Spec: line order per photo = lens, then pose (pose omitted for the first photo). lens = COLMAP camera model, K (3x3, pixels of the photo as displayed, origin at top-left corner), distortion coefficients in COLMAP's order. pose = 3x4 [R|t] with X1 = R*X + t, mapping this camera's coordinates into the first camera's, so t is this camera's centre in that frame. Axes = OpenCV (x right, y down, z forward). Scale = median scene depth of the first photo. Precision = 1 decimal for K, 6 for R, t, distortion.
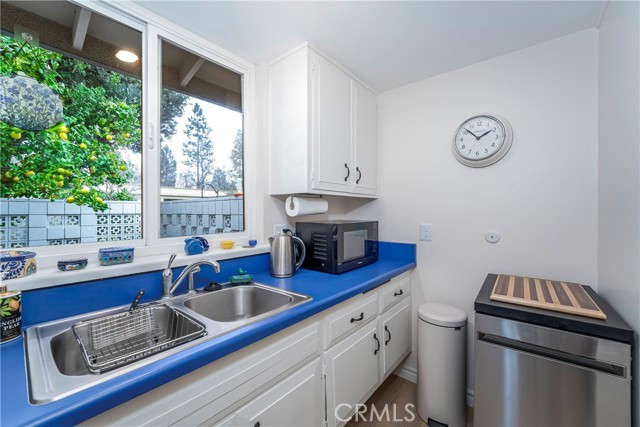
lens RADIAL K [[258.7, 0, 320.0], [0, 258.7, 213.5], [0, 0, 1]] dist [-0.011324, 0.000939]
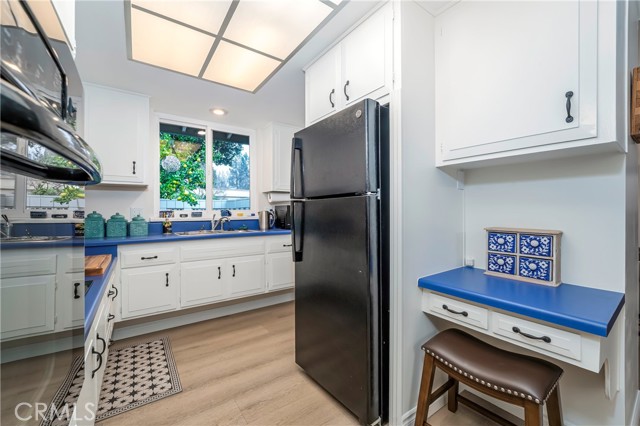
lens RADIAL K [[258.7, 0, 320.0], [0, 258.7, 213.0], [0, 0, 1]] dist [-0.011324, 0.000939]
pose [[0.966314, -0.003396, -0.257345, 0.856839], [0.002712, 0.999992, -0.003013, 0.111153], [0.257354, 0.002214, 0.966315, -0.954890]]
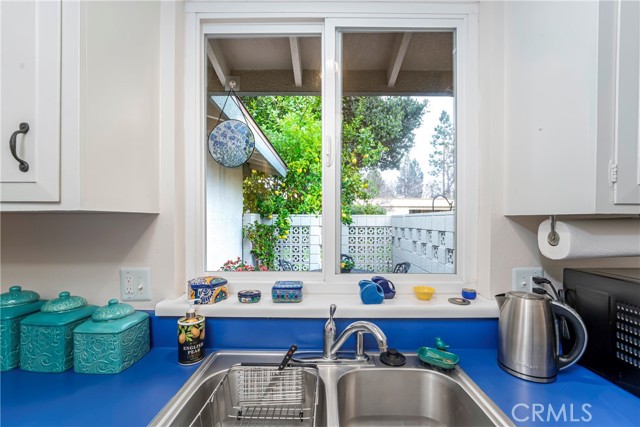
lens RADIAL K [[263.6, 0, 320.4], [0, 263.6, 222.4], [0, 0, 1]] dist [-0.009787, 0.000146]
pose [[0.637445, 0.012241, -0.770399, -0.006051], [-0.014038, 0.999892, 0.004272, -0.058770], [0.770368, 0.008092, 0.637548, 0.344225]]
